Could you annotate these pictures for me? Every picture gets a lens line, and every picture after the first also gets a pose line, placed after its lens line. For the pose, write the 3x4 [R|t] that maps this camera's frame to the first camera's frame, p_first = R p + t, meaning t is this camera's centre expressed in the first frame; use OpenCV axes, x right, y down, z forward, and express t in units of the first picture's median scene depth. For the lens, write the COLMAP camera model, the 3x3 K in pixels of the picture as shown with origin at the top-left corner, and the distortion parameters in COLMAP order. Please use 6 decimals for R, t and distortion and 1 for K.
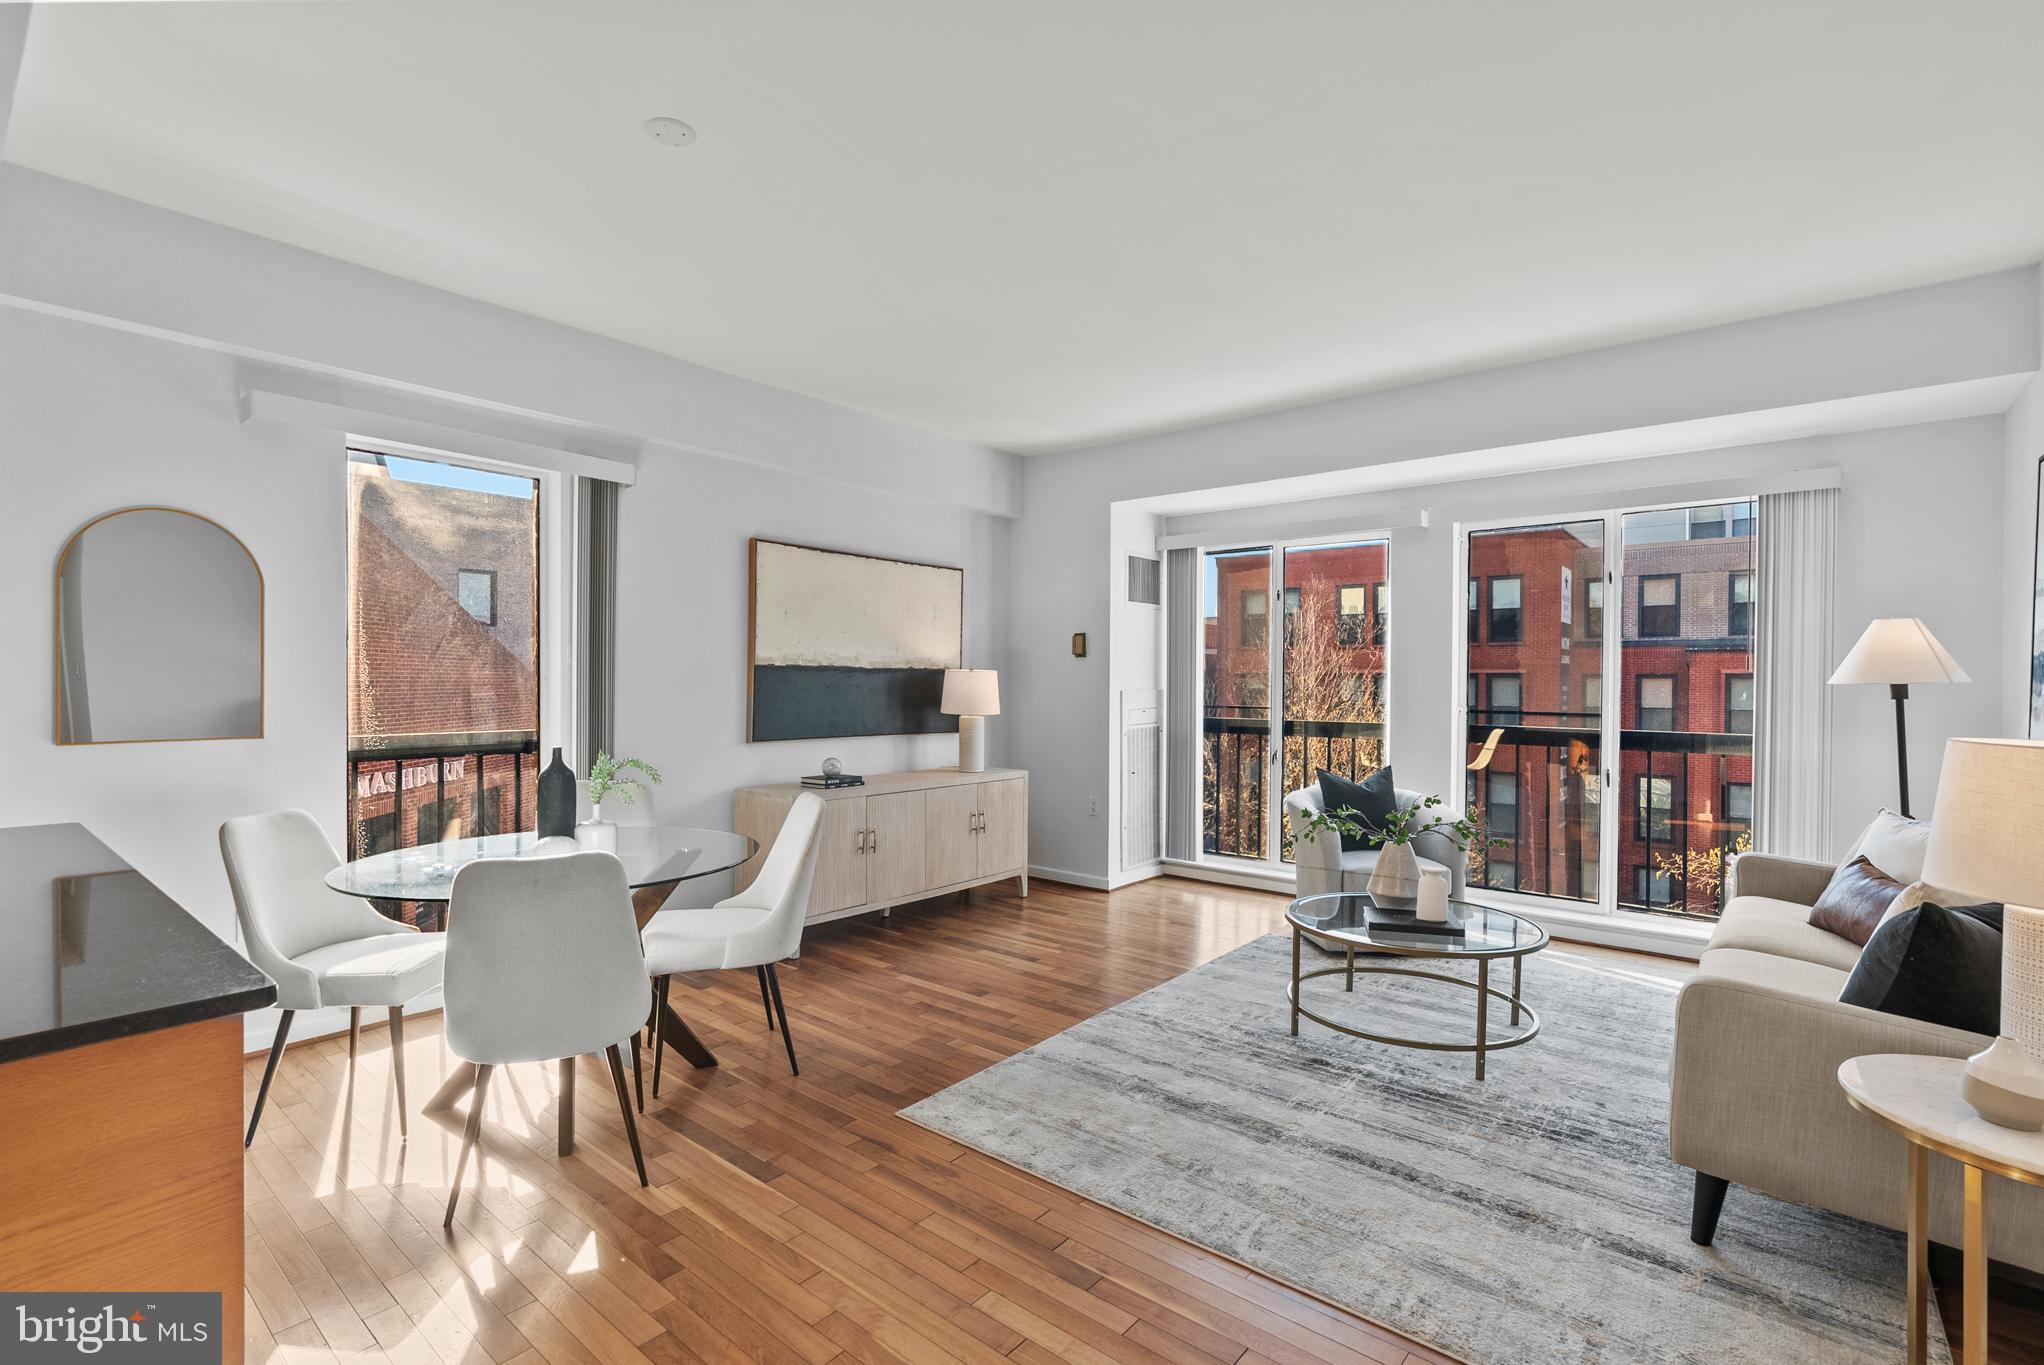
lens RADIAL K [[936.4, 0, 1019.8], [0, 936.4, 701.8], [0, 0, 1]] dist [0.001570, 0.000199]
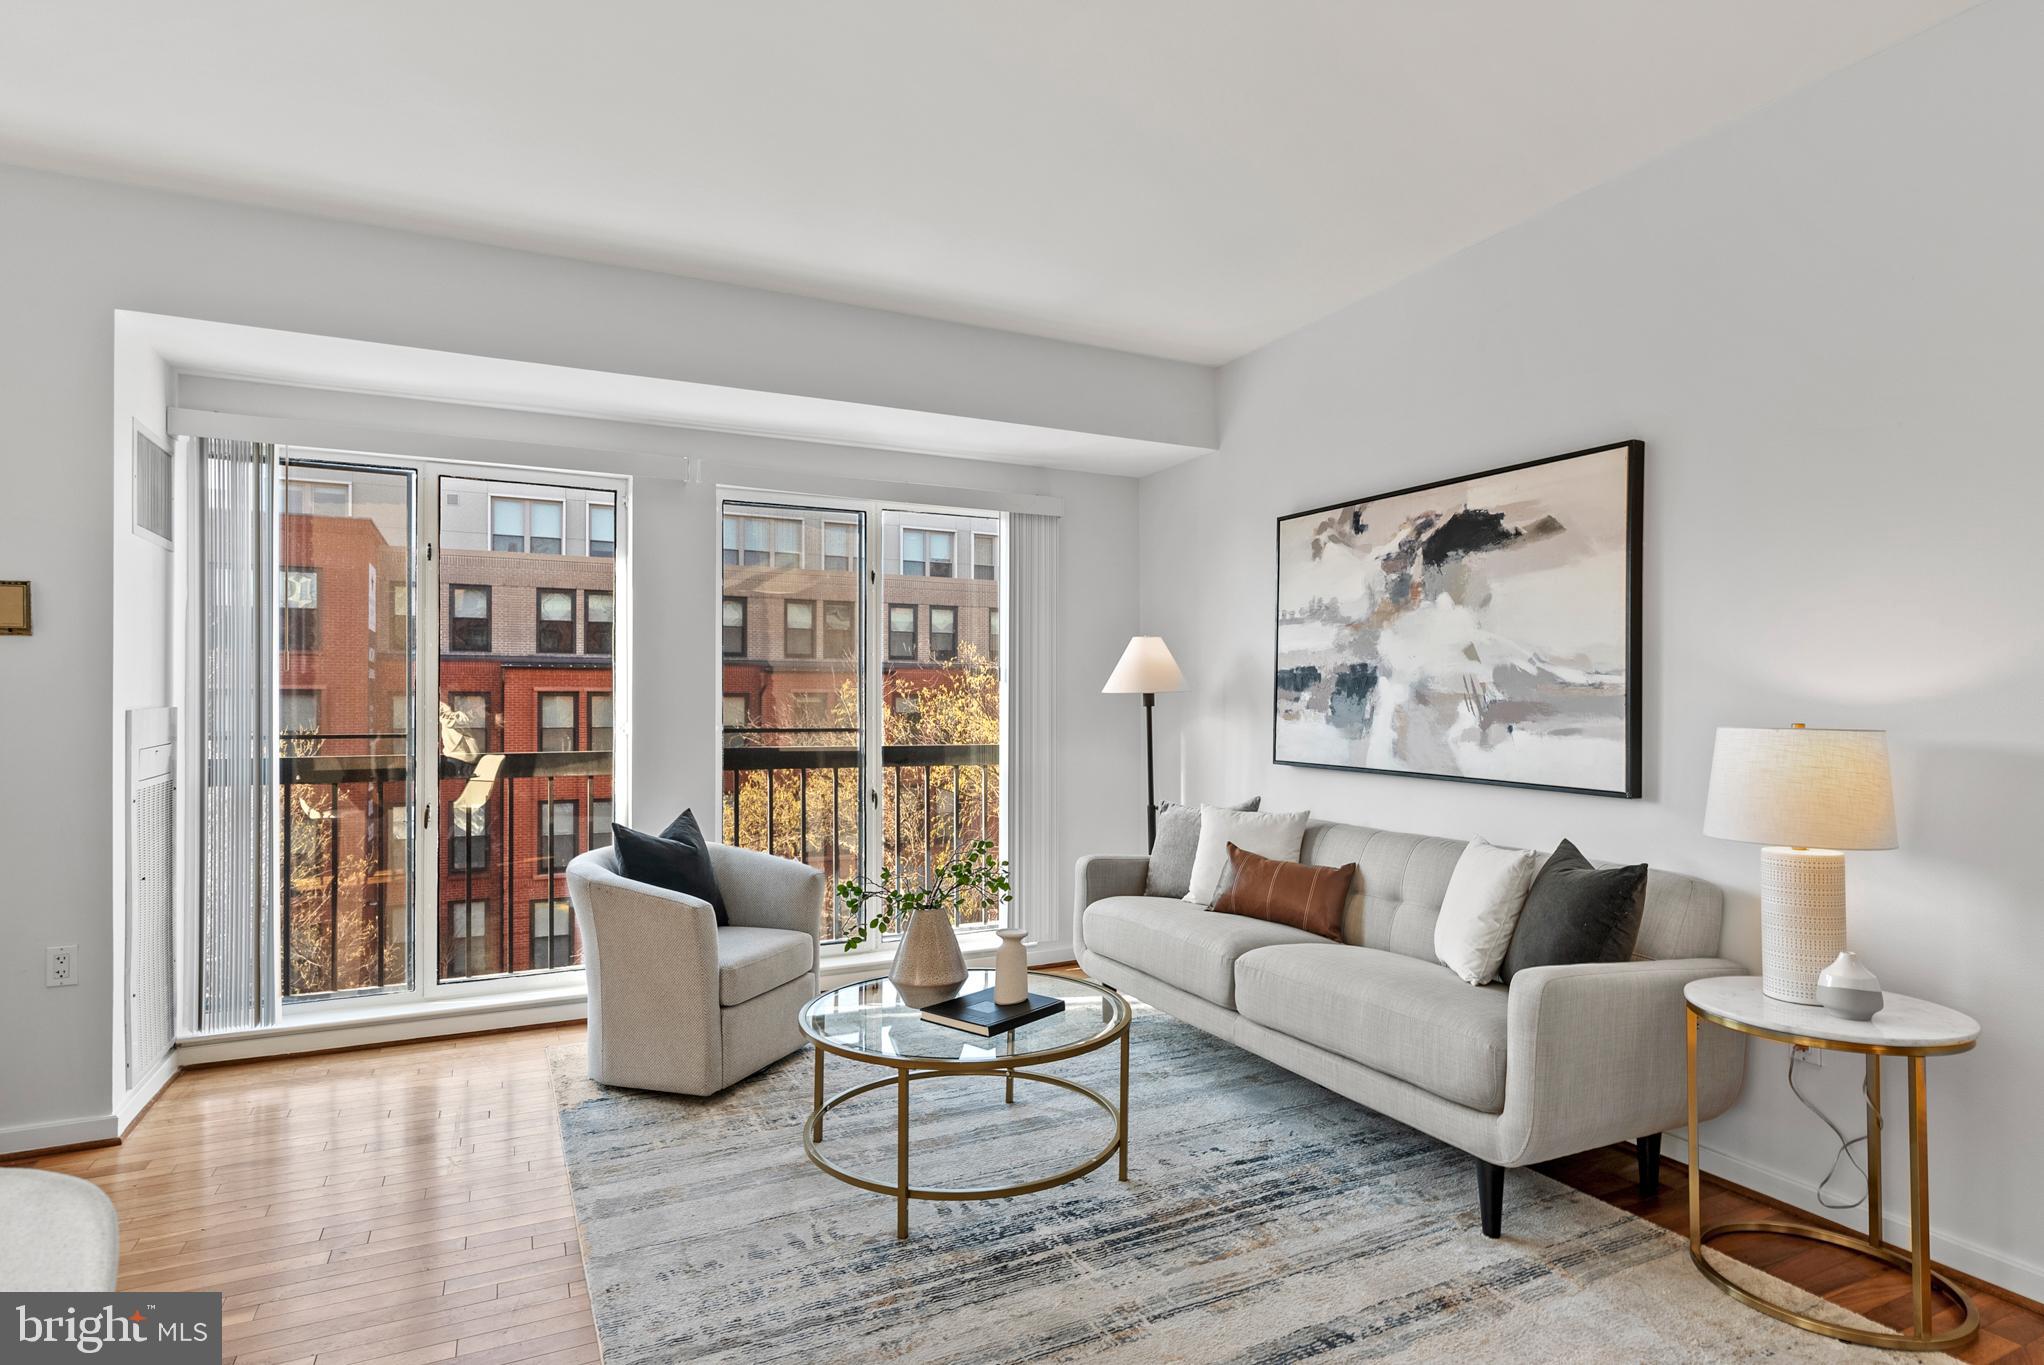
lens RADIAL K [[1046.5, 0, 1009.5], [0, 1046.5, 704.2], [0, 0, 1]] dist [-0.005613, -0.000066]
pose [[0.410360, -0.005393, 0.911908, -0.236480], [0.022309, 0.999743, -0.004127, -0.002919], [-0.911651, 0.022038, 0.410375, 0.458157]]
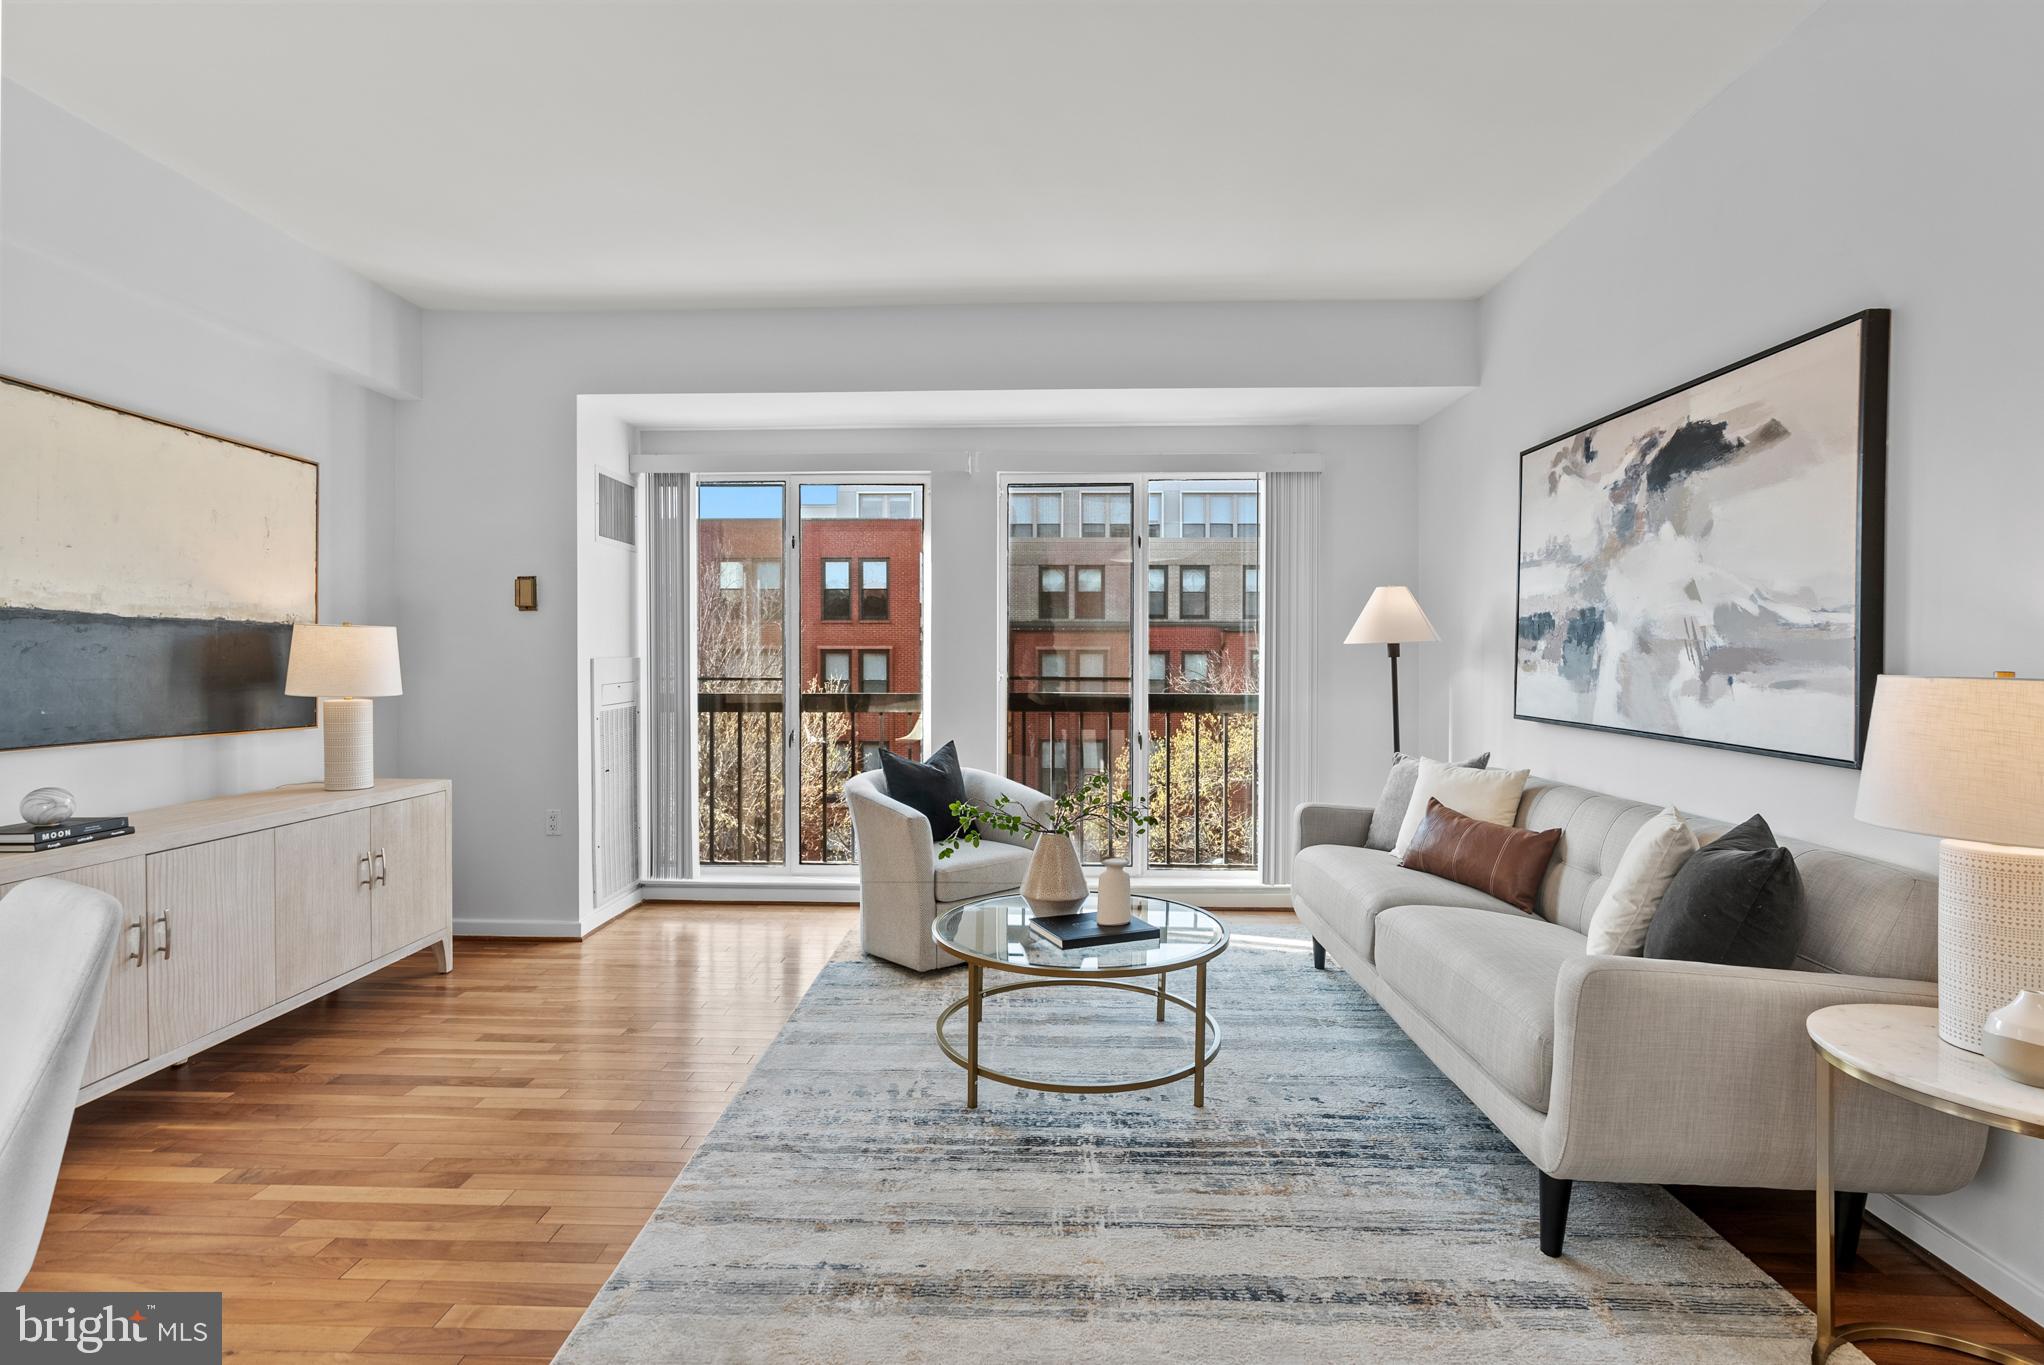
lens RADIAL K [[941.0, 0, 1017.9], [0, 941.0, 673.5], [0, 0, 1]] dist [-0.004498, 0.000271]
pose [[0.787313, -0.012745, 0.616422, -0.099516], [0.017008, 0.999855, -0.001049, 0.007654], [-0.616319, 0.011310, 0.787415, 0.276575]]
